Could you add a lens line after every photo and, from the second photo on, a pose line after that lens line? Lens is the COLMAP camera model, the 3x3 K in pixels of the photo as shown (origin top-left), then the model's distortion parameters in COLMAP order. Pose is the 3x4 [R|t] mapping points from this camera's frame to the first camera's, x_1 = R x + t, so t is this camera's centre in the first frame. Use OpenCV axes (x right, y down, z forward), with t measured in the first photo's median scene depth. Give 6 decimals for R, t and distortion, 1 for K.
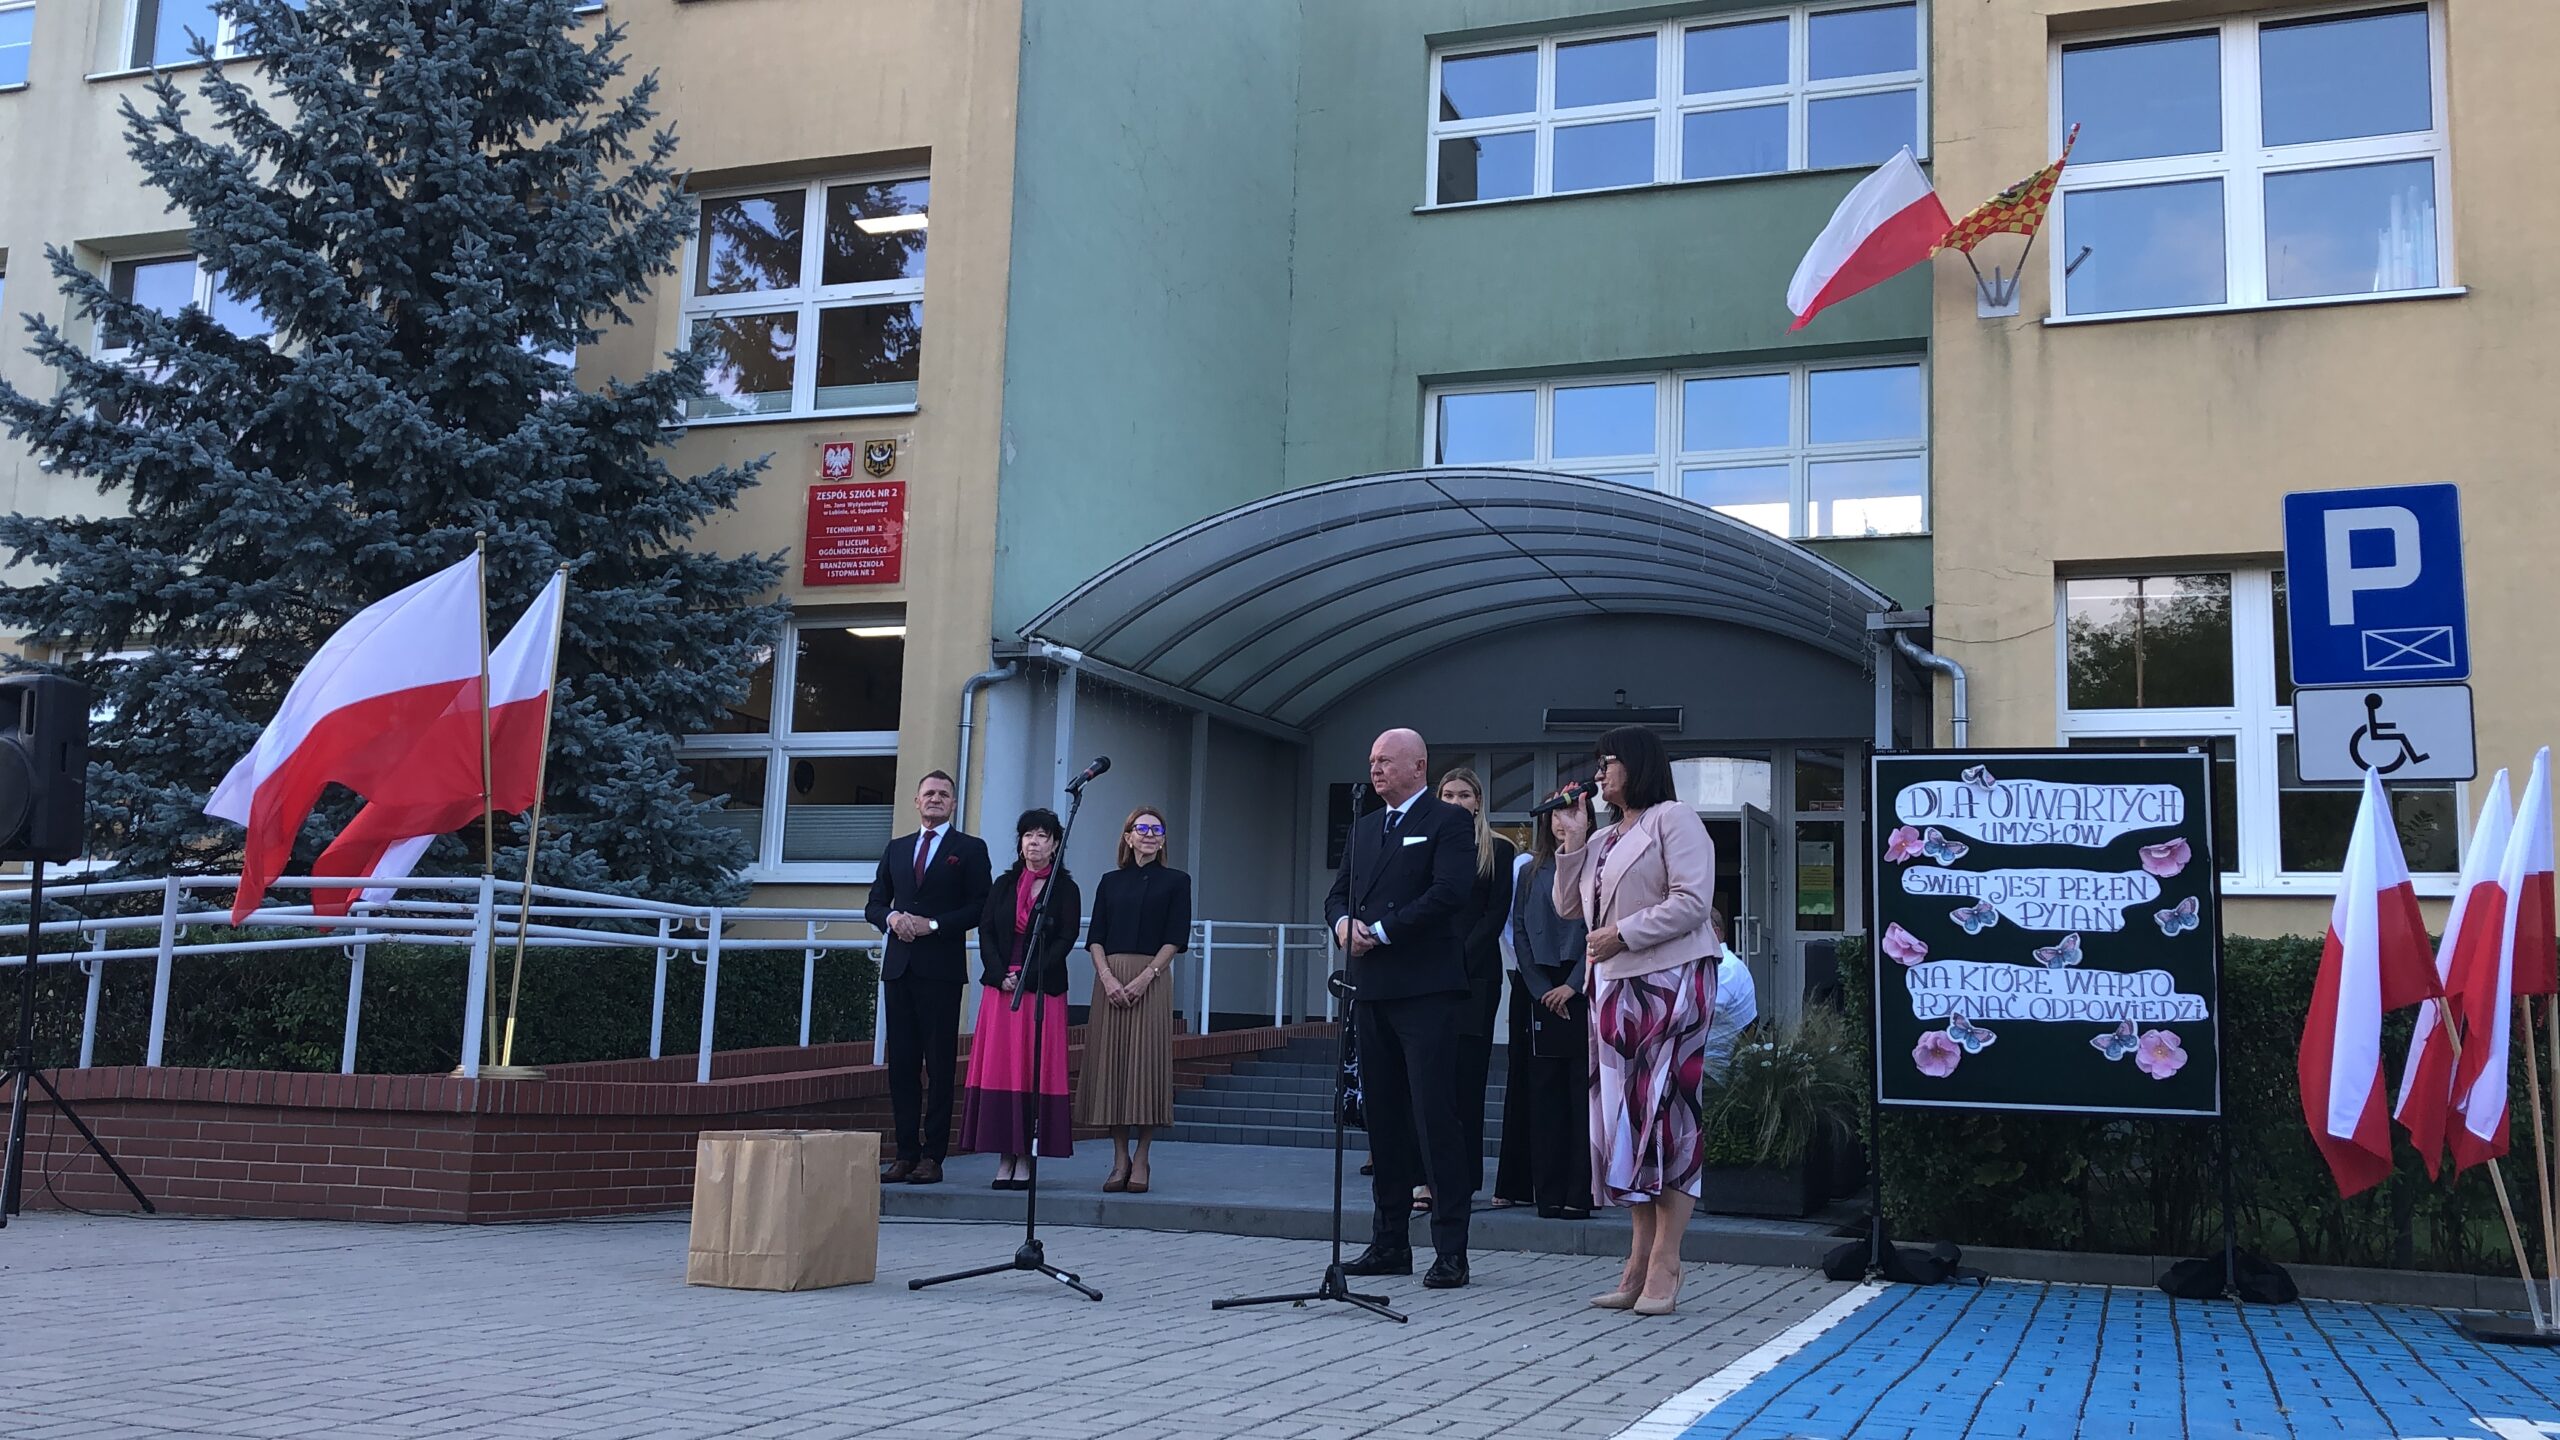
lens RADIAL K [[2415.9, 0, 1281.1], [0, 2415.9, 717.0], [0, 0, 1]] dist [0.012319, 0.000000]
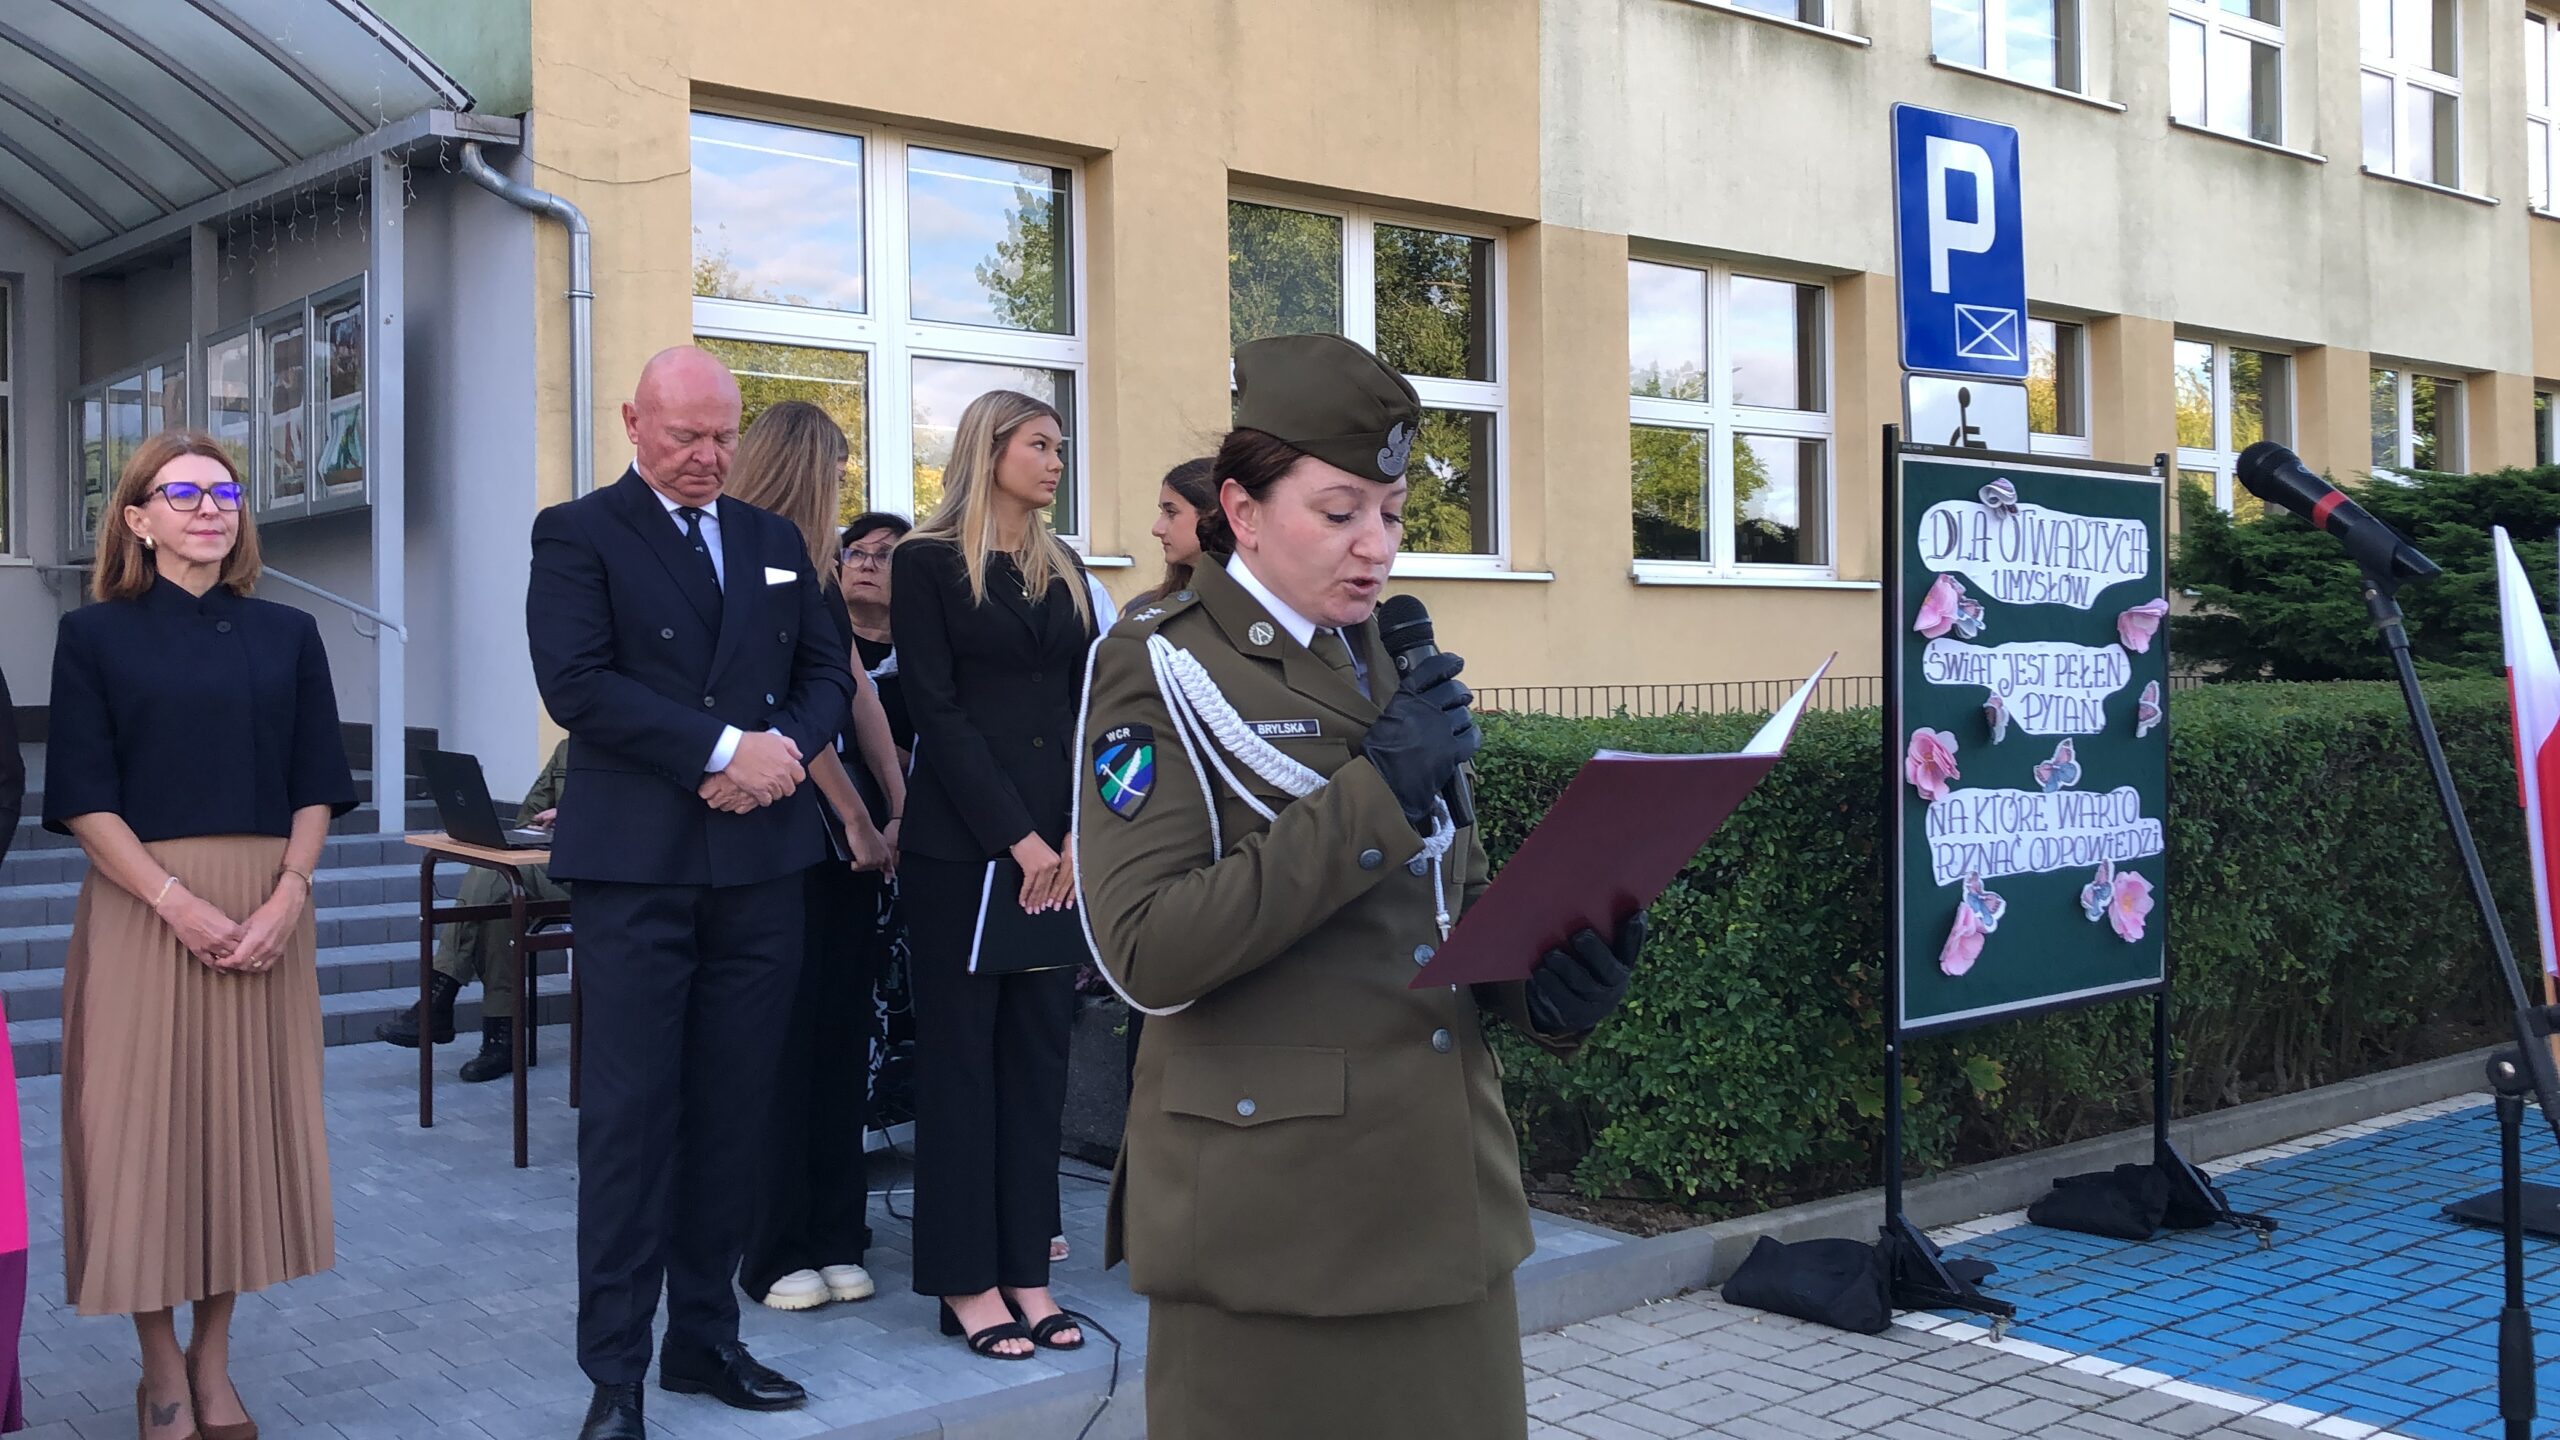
lens RADIAL K [[2415.9, 0, 1297.0], [0, 2415.9, 644.7], [0, 0, 1]] dist [0.012319, 0.000000]
pose [[0.504531, -0.030505, 0.862855, -0.353699], [-0.103592, 0.990017, 0.095573, 0.021730], [-0.857157, -0.137605, 0.496334, 0.847389]]
